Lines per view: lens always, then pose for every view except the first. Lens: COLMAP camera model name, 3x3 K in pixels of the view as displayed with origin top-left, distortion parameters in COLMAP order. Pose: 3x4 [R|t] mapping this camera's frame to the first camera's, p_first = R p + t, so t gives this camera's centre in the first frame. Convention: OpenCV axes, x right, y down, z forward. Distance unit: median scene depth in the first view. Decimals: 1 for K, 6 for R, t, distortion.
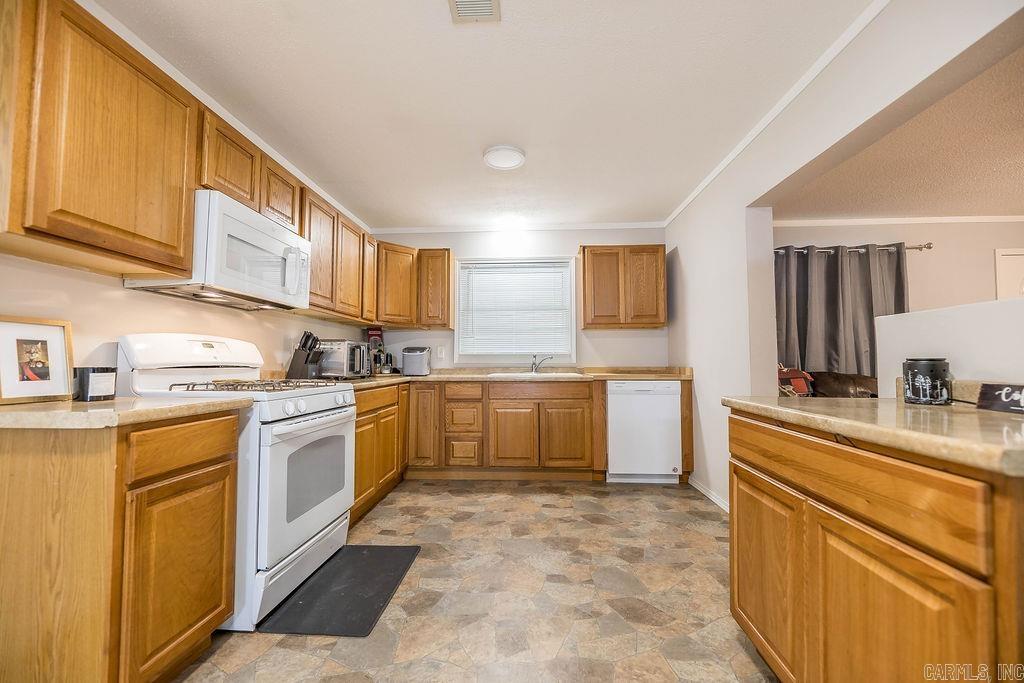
lens RADIAL K [[412.2, 0, 508.9], [0, 412.2, 340.4], [0, 0, 1]] dist [-0.004423, -0.000876]
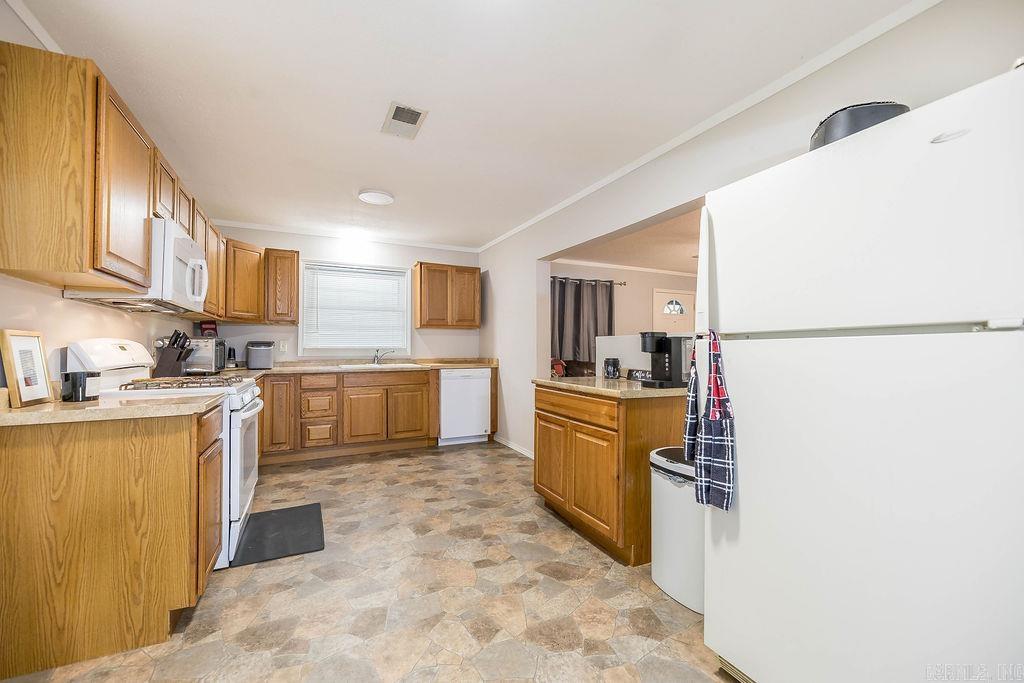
lens RADIAL K [[412.2, 0, 511.3], [0, 412.2, 339.1], [0, 0, 1]] dist [-0.004423, -0.000876]
pose [[0.869862, 0.011670, 0.493157, -0.275069], [-0.026837, 0.999359, 0.023688, -0.047372], [-0.492564, -0.033841, 0.869618, -0.326943]]
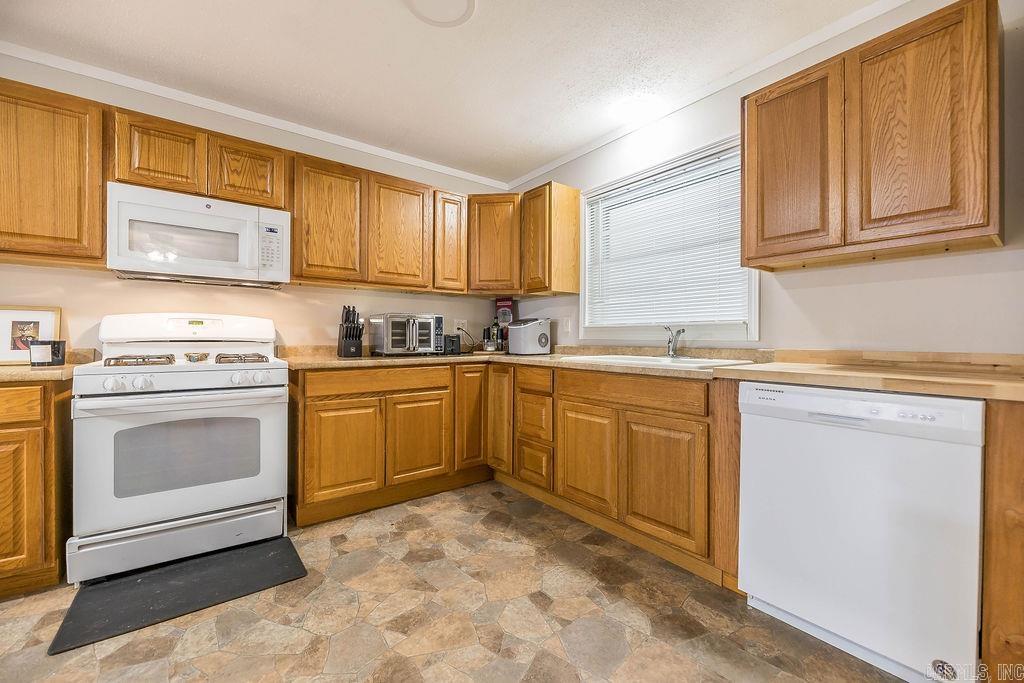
lens RADIAL K [[412.2, 0, 512.3], [0, 412.2, 338.0], [0, 0, 1]] dist [-0.004423, -0.000876]
pose [[0.657749, 0.007334, -0.753201, 0.517019], [0.035096, 0.998568, 0.040372, 0.029630], [0.752419, -0.052990, 0.656550, 0.666914]]
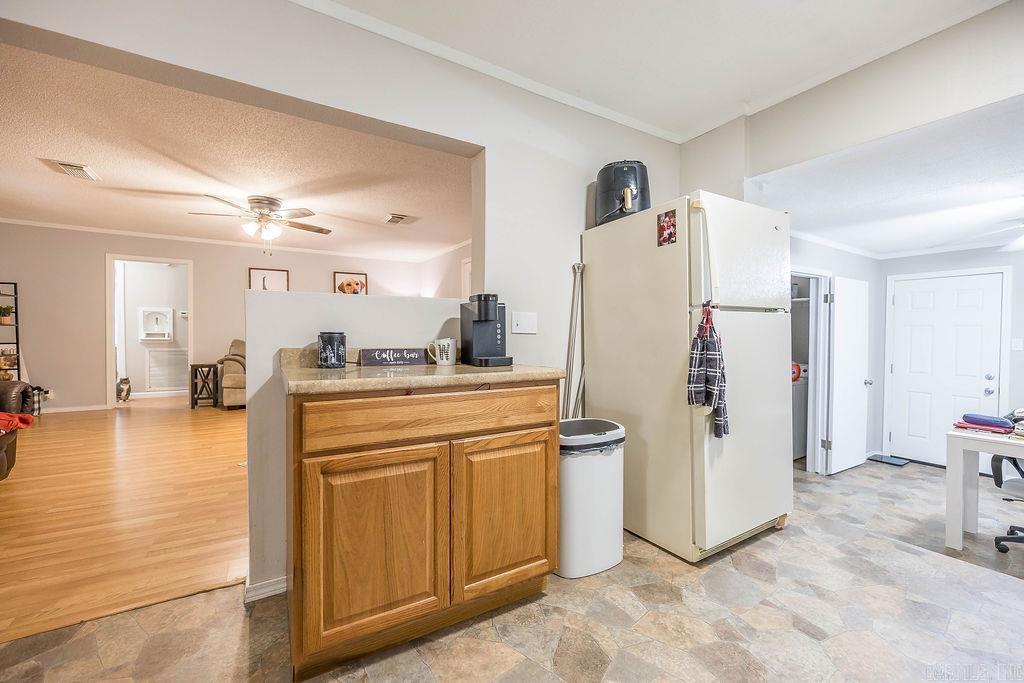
lens RADIAL K [[412.2, 0, 509.4], [0, 412.2, 340.2], [0, 0, 1]] dist [-0.004423, -0.000876]
pose [[-0.568417, -0.013873, 0.822624, -0.164006], [-0.046317, 0.998812, -0.015160, 0.029902], [-0.821436, -0.046719, -0.568384, 0.602658]]
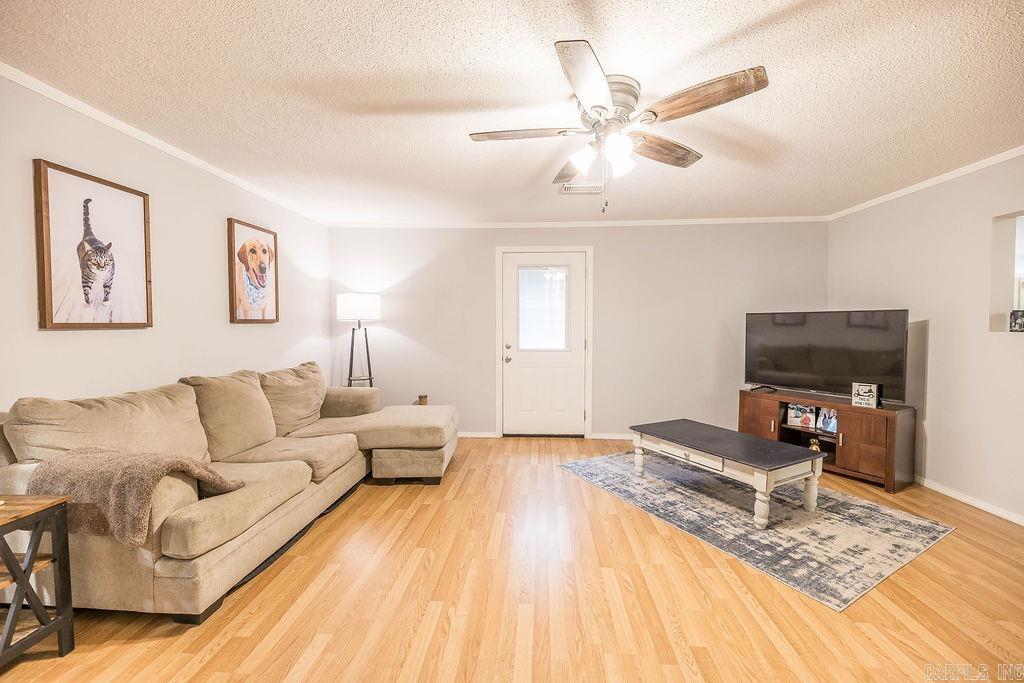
lens RADIAL K [[412.2, 0, 514.9], [0, 412.2, 339.6], [0, 0, 1]] dist [-0.004423, -0.000876]
pose [[-0.999966, 0.000620, -0.008183, 1.728151], [0.000784, 0.999799, -0.020048, -0.017628], [0.008169, -0.020054, -0.999766, 1.202602]]
